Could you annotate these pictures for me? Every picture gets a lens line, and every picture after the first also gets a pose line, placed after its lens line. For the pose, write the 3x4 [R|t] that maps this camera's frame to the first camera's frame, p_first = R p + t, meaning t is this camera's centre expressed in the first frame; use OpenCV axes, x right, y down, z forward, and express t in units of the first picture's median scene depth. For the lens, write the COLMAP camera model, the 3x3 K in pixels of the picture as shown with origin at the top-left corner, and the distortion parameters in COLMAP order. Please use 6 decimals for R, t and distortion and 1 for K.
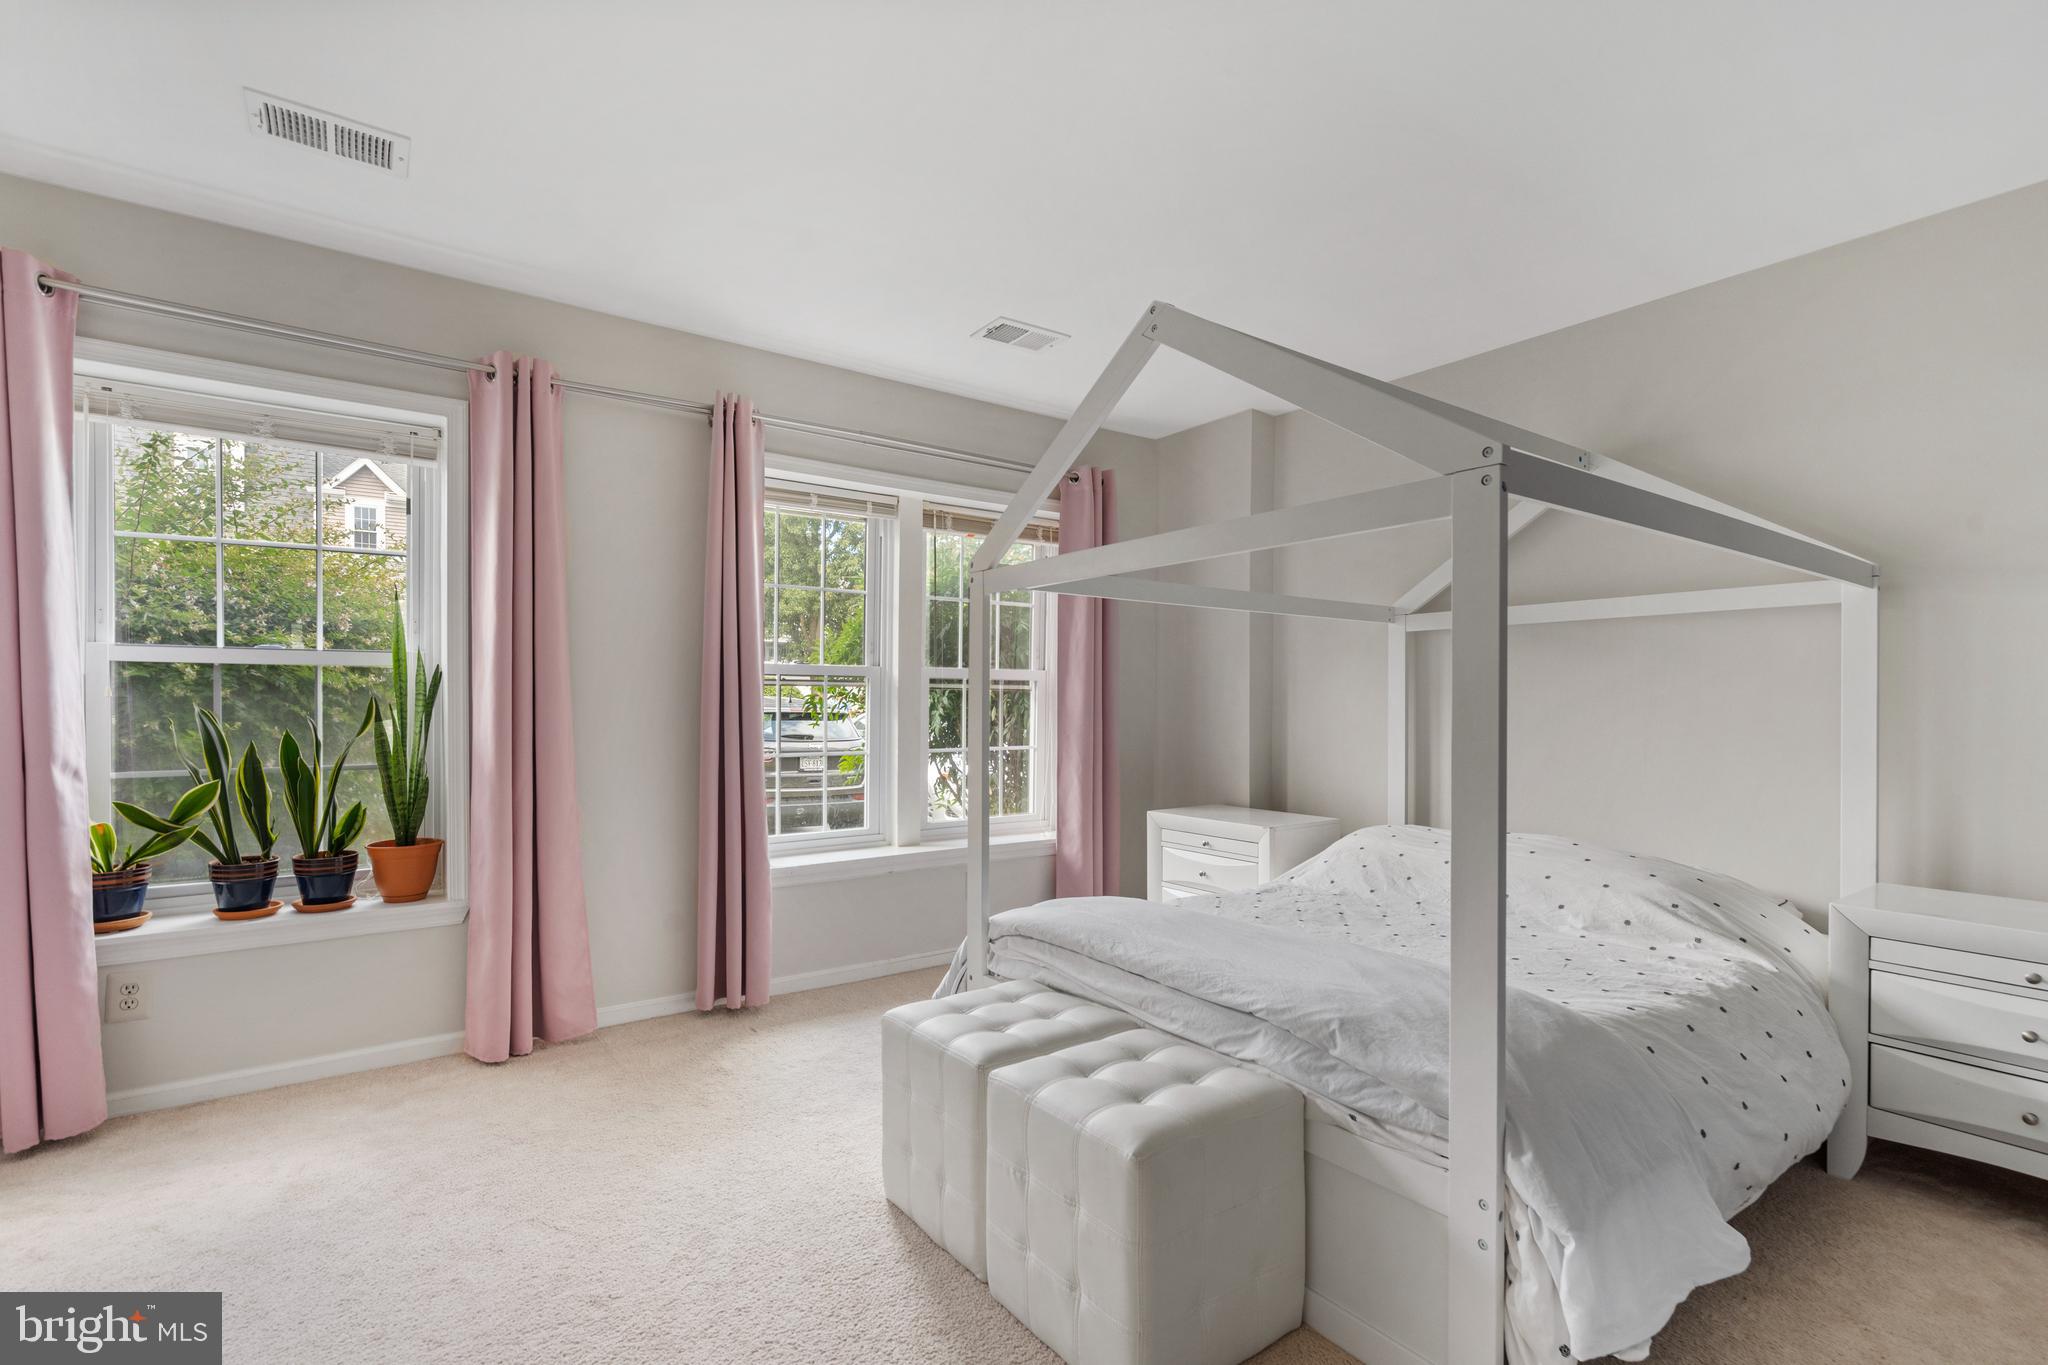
lens RADIAL K [[939.7, 0, 1018.5], [0, 939.7, 701.1], [0, 0, 1]] dist [0.000032, 0.000390]
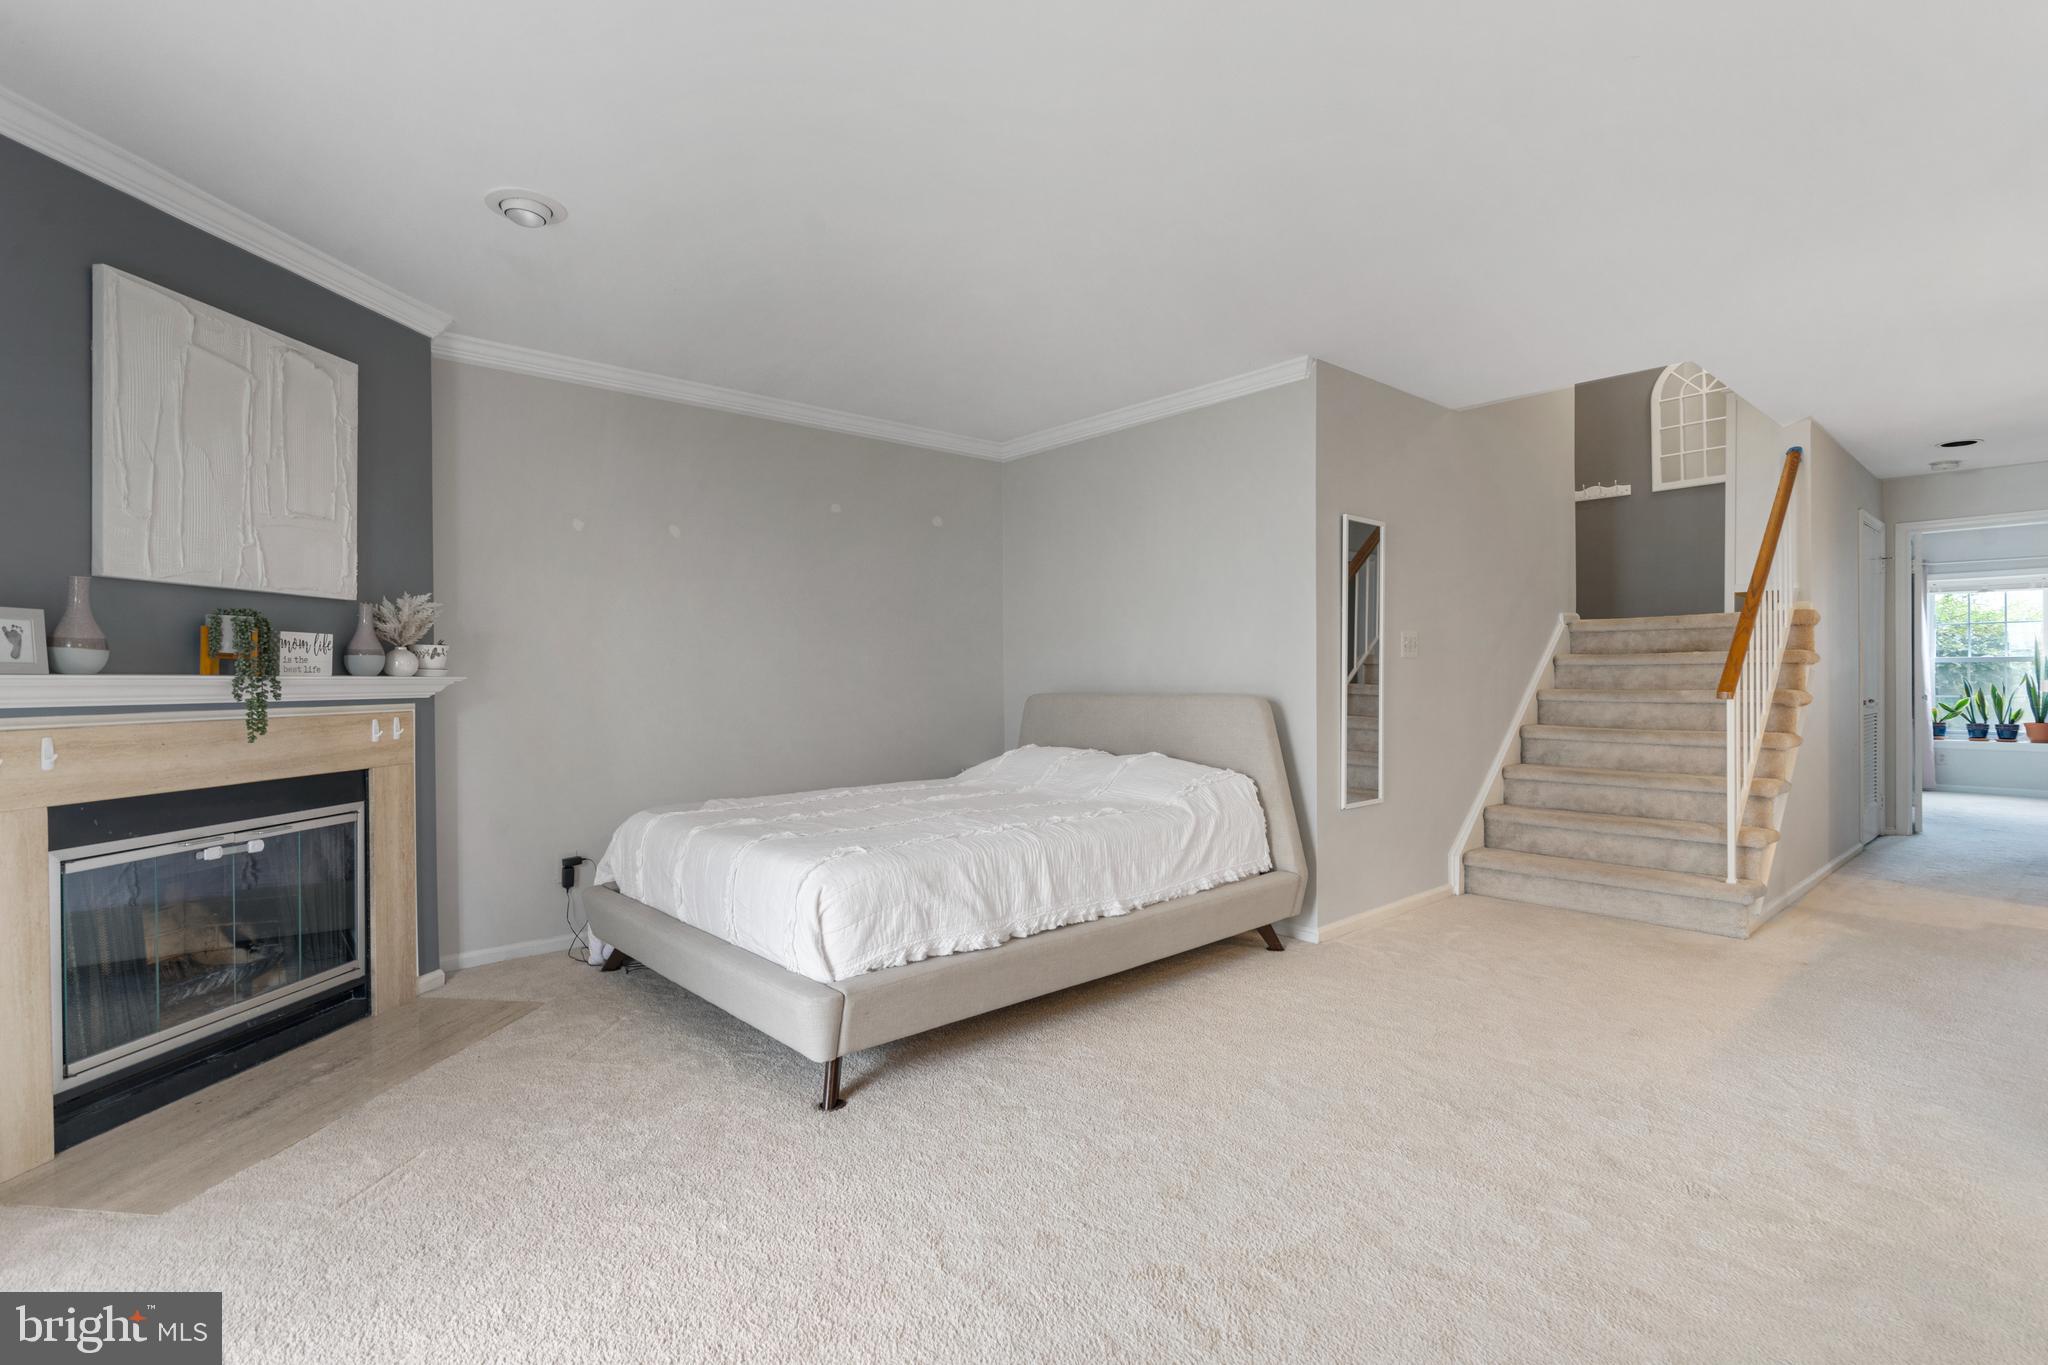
lens RADIAL K [[955.2, 0, 1013.8], [0, 955.2, 683.7], [0, 0, 1]] dist [-0.001068, 0.000325]
pose [[0.089109, 0.002366, -0.996019, 2.031347], [0.004678, 0.999985, 0.002793, 0.007371], [0.996011, -0.004908, 0.089096, -2.450832]]
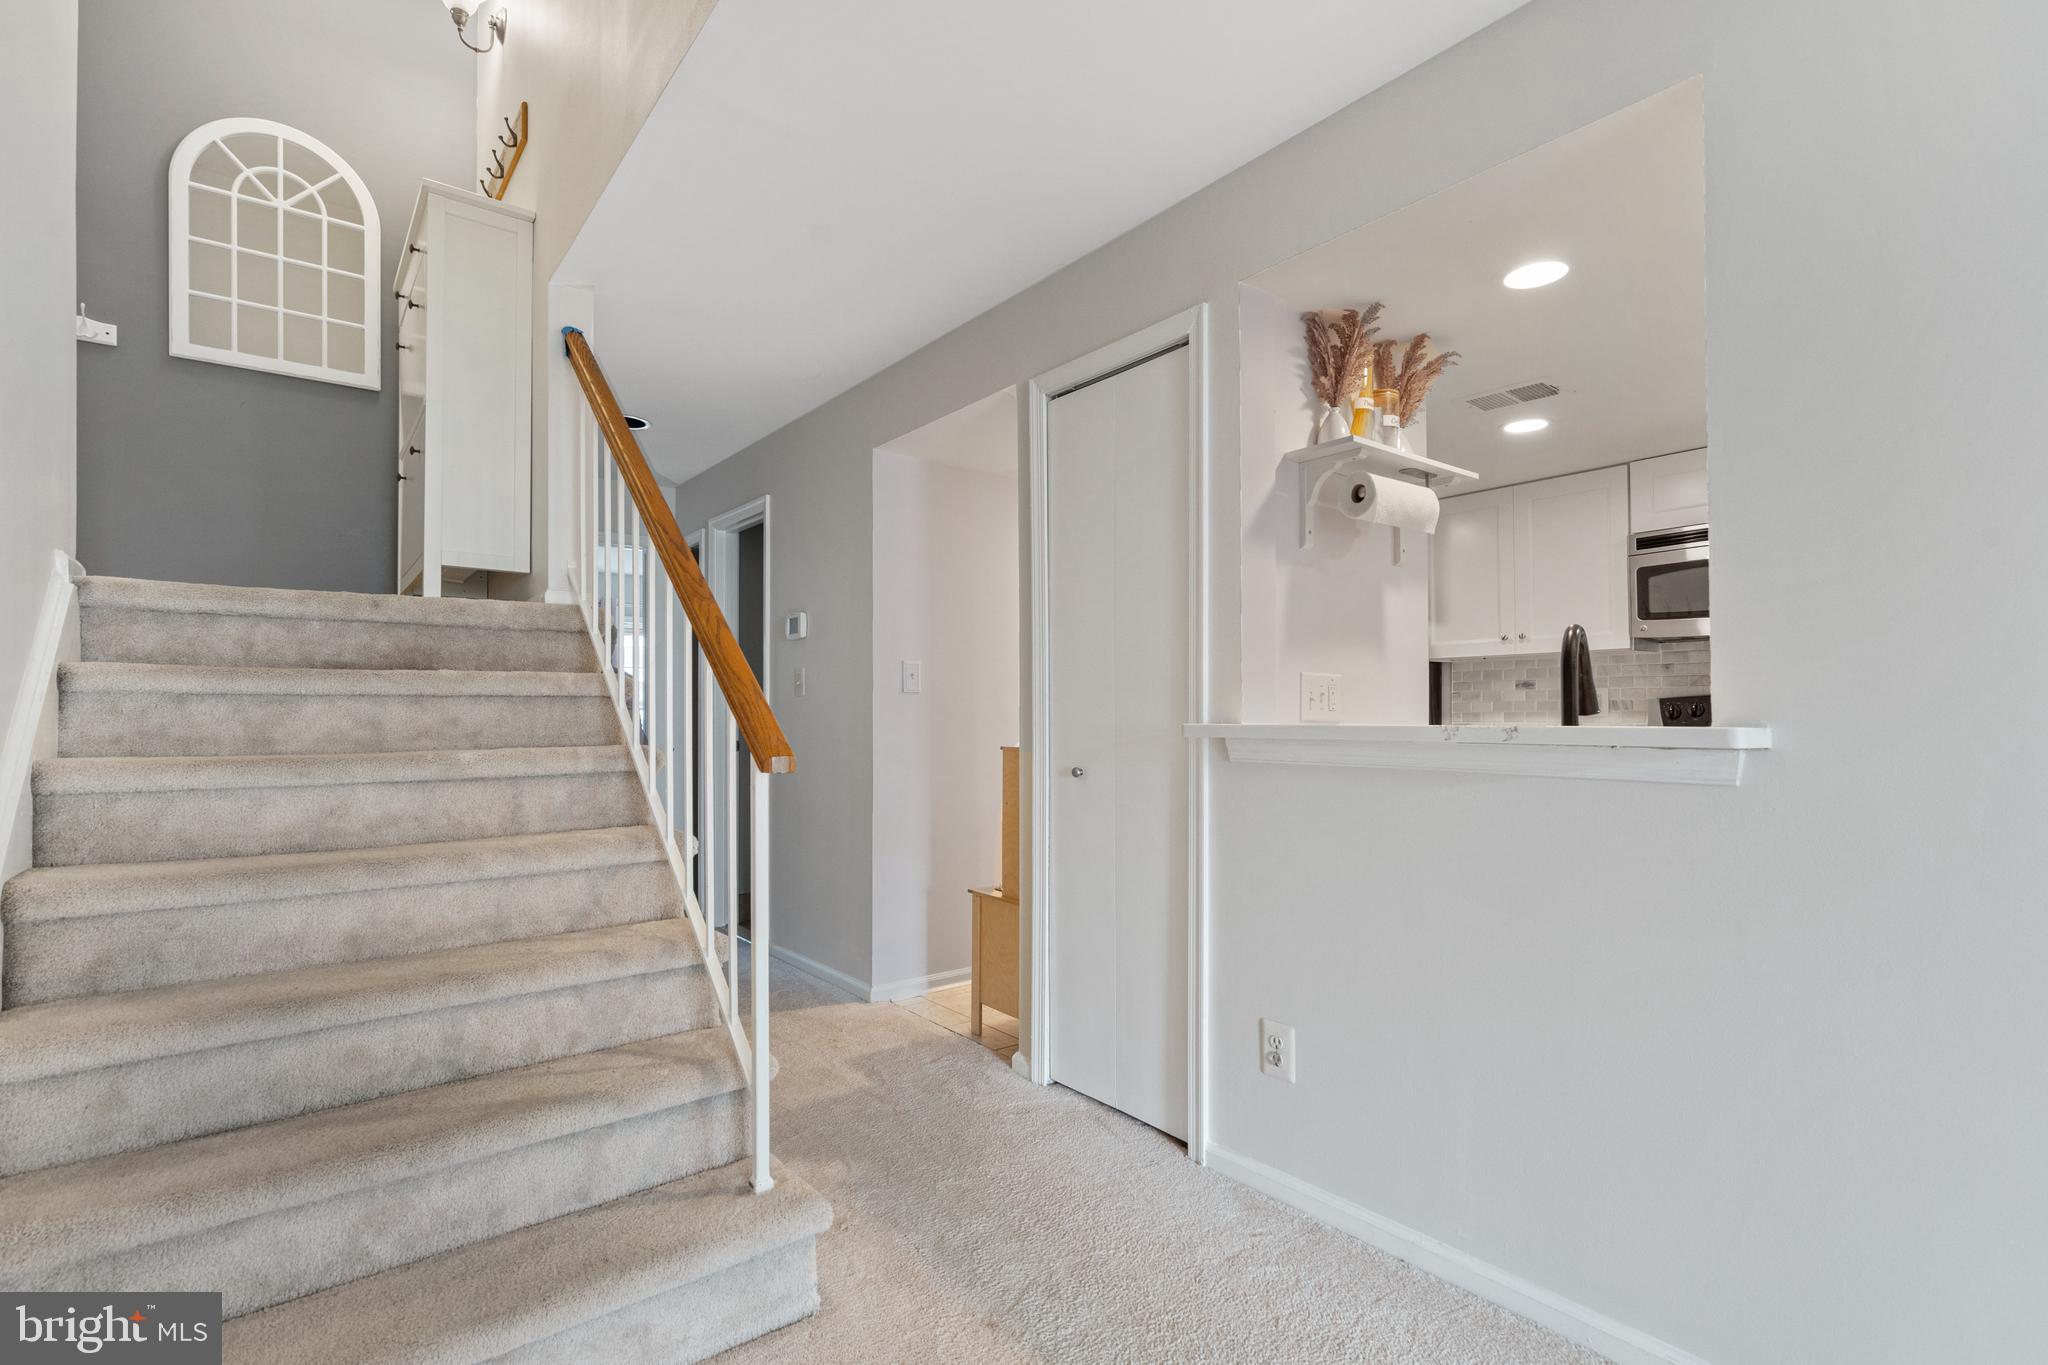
lens RADIAL K [[949.5, 0, 1033.1], [0, 949.5, 695.8], [0, 0, 1]] dist [0.001043, 0.000325]
pose [[0.998894, -0.003455, 0.046889, 0.856001], [0.004417, 0.999782, -0.020424, 0.001837], [-0.046809, 0.020608, 0.998691, -1.899328]]
